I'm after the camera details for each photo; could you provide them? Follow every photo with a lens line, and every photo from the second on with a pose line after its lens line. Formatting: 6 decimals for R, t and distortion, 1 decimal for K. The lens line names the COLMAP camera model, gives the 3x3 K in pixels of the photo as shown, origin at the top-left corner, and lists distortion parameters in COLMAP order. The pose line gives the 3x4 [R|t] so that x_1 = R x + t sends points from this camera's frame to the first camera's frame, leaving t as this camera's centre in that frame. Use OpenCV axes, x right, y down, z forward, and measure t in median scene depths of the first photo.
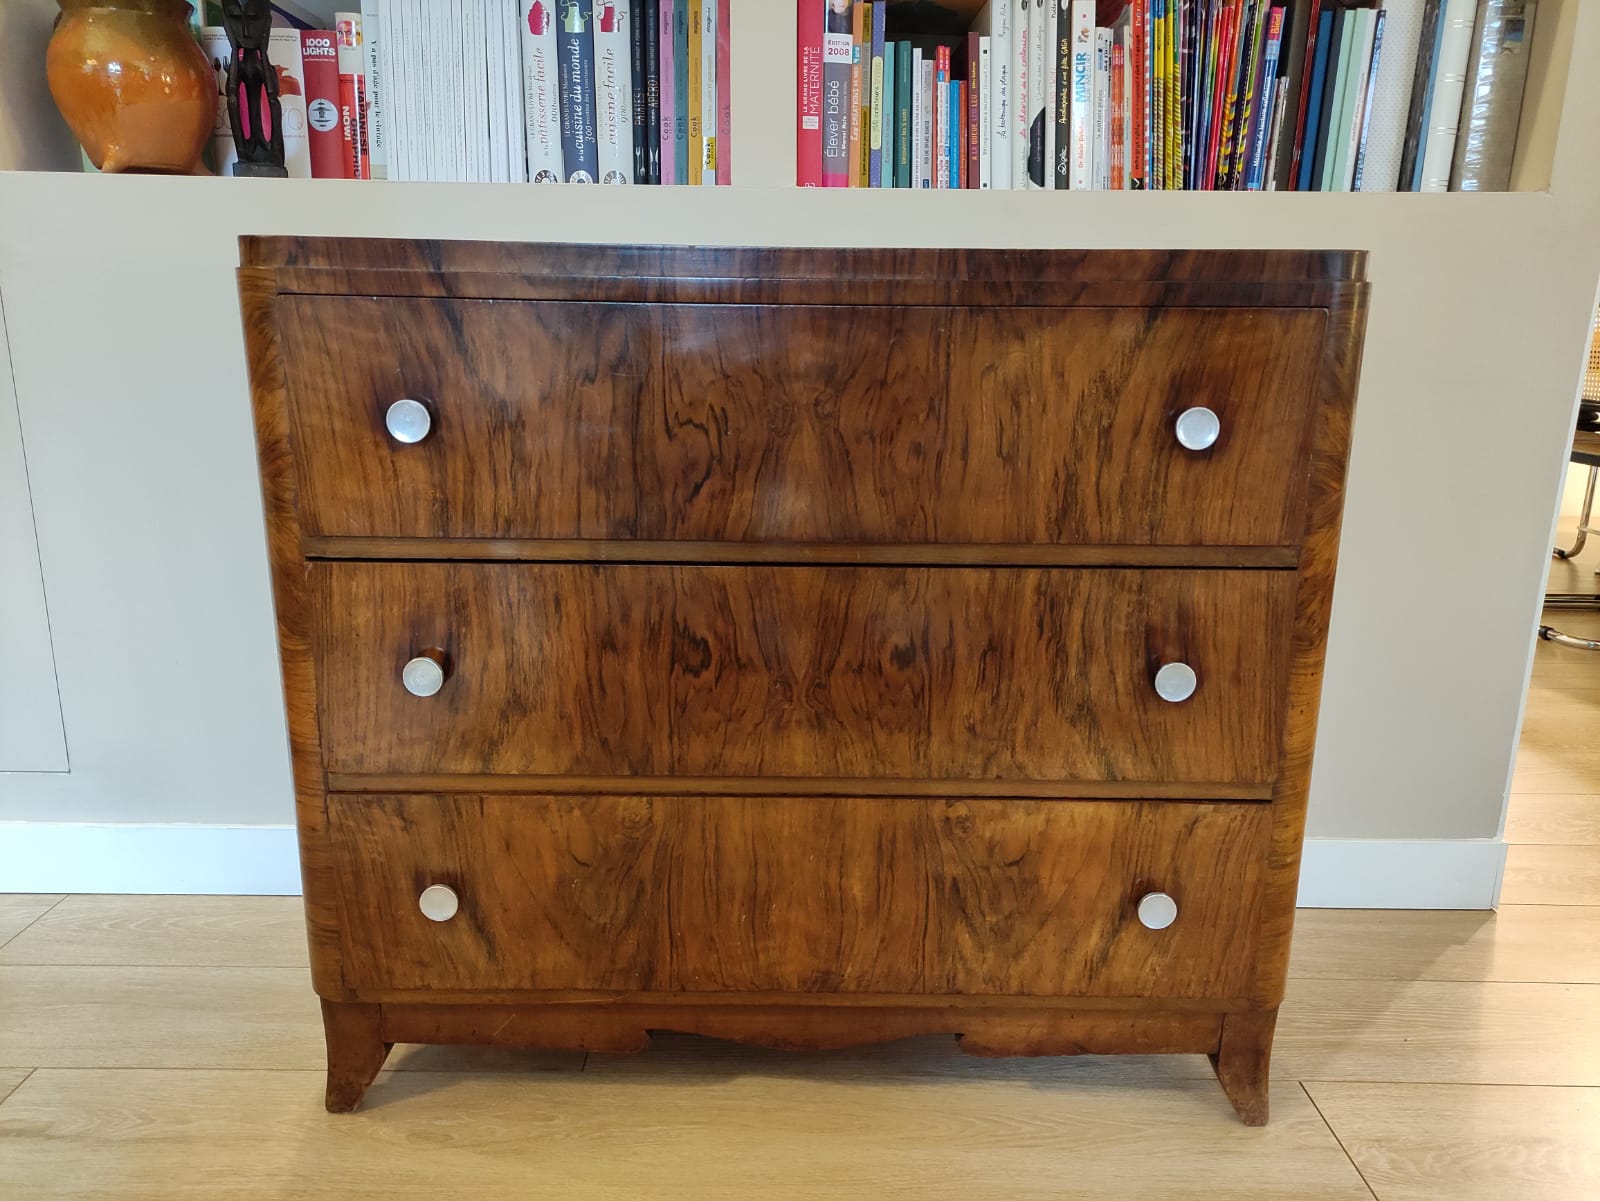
lens RADIAL K [[1185.7, 0, 800.7], [0, 1185.7, 607.0], [0, 0, 1]] dist [0.047913, -0.042933]
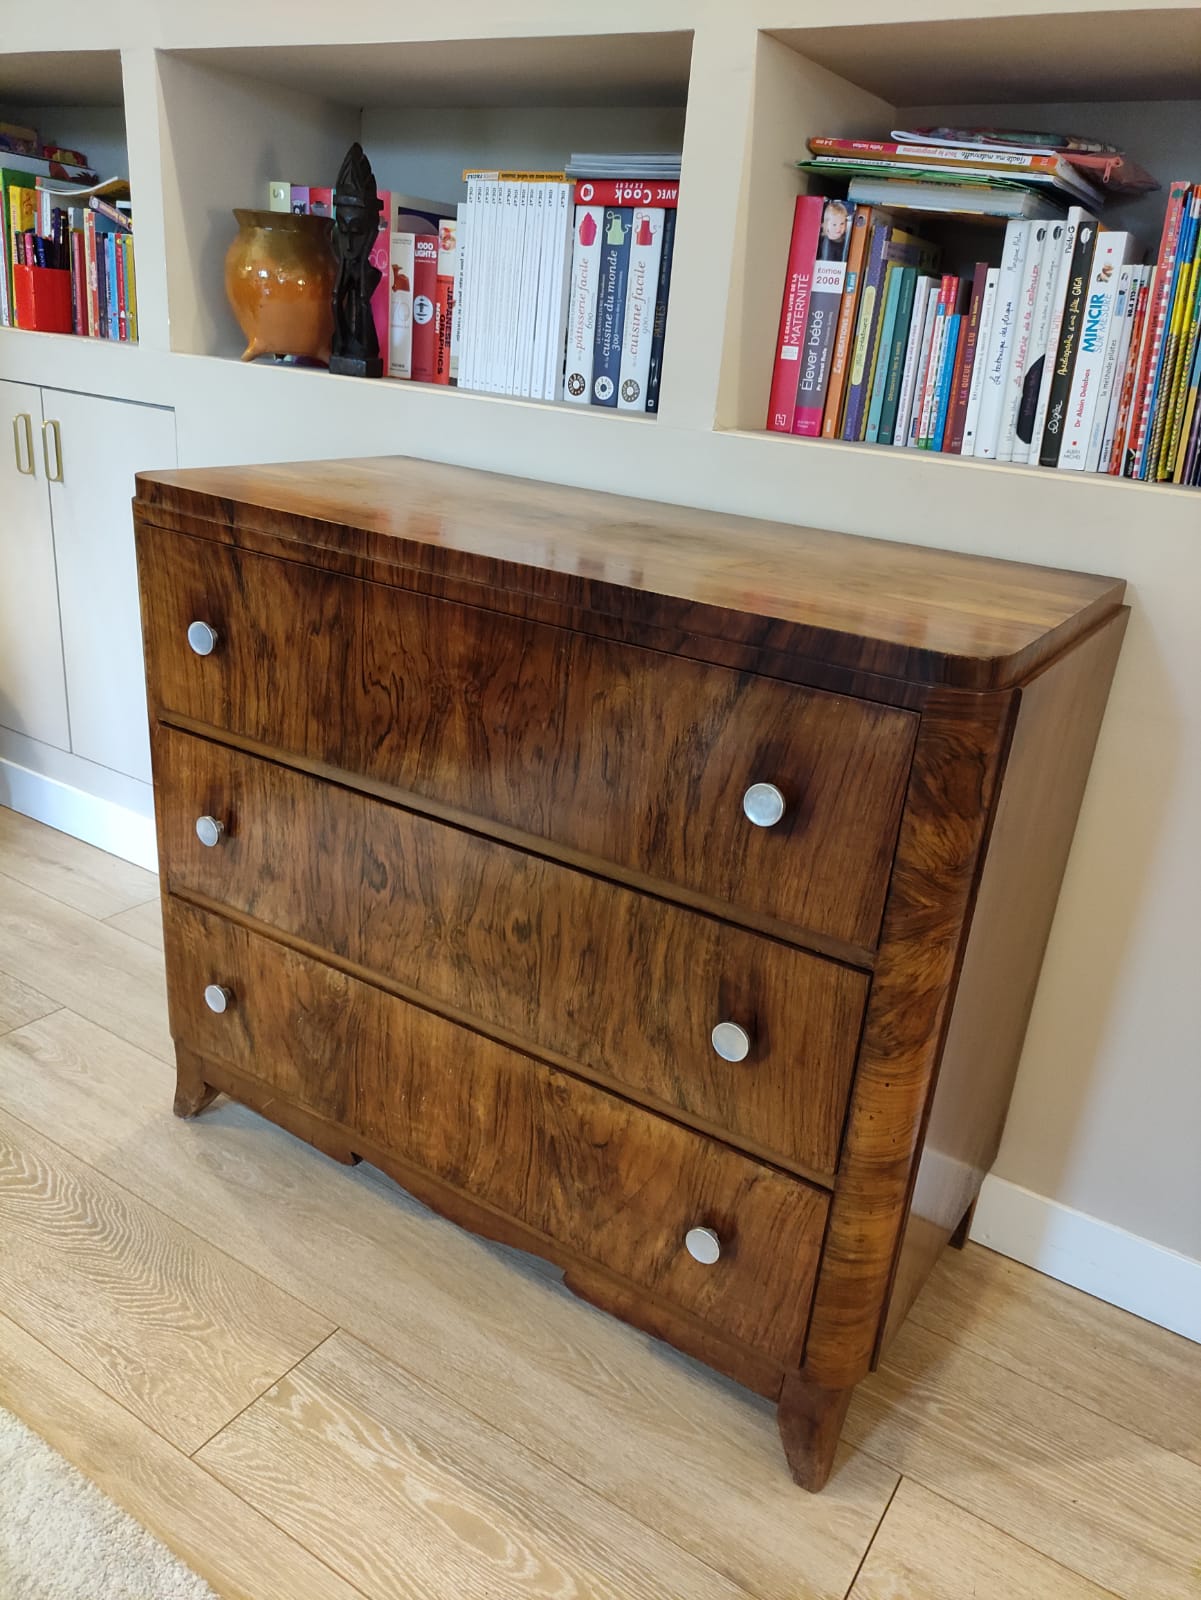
lens RADIAL K [[1185.7, 0, 605.7], [0, 1185.7, 798.2], [0, 0, 1]] dist [0.047913, -0.042933]
pose [[0.842186, 0.255397, -0.474863, 0.631816], [-0.203321, 0.966114, 0.159012, -0.261818], [0.499383, -0.037368, 0.865575, 0.105826]]
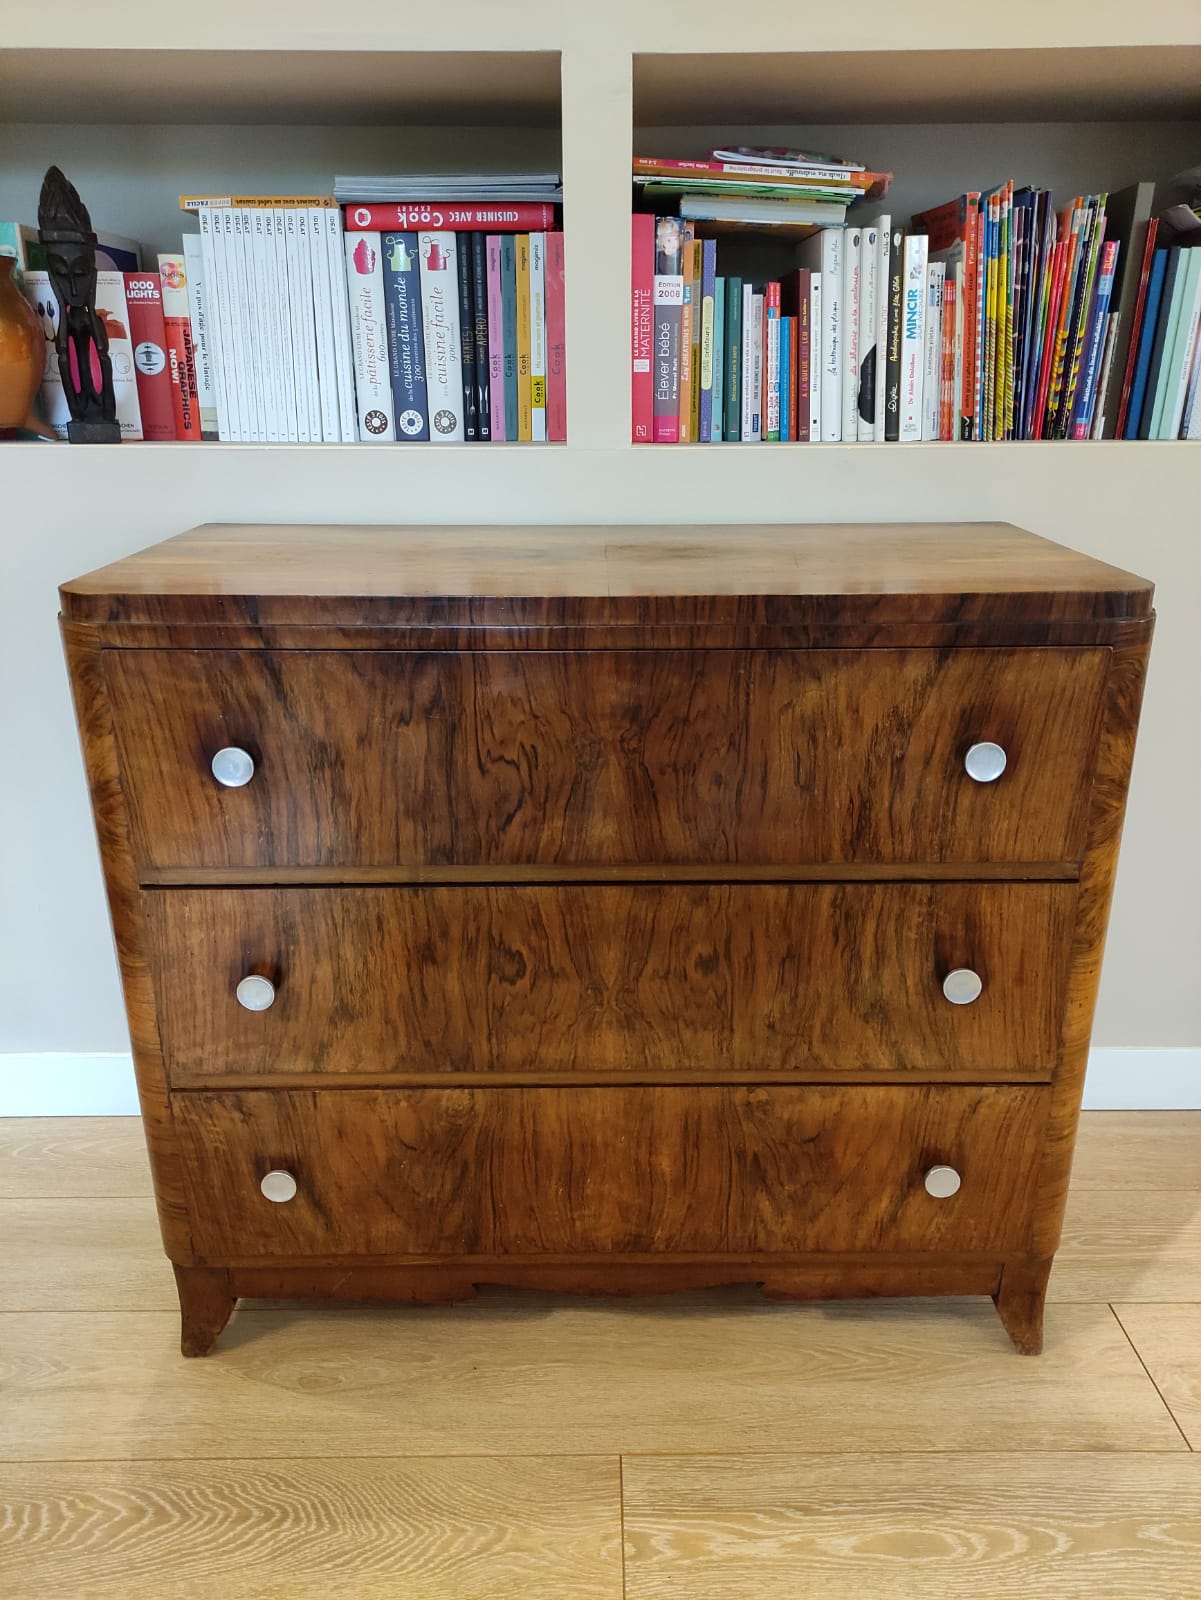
lens RADIAL K [[1185.7, 0, 603.4], [0, 1185.7, 801.0], [0, 0, 1]] dist [0.047913, -0.042933]
pose [[0.999860, -0.016495, 0.002705, -0.006512], [0.016122, 0.994379, 0.104643, -0.215370], [-0.004416, -0.104585, 0.994506, -0.041968]]
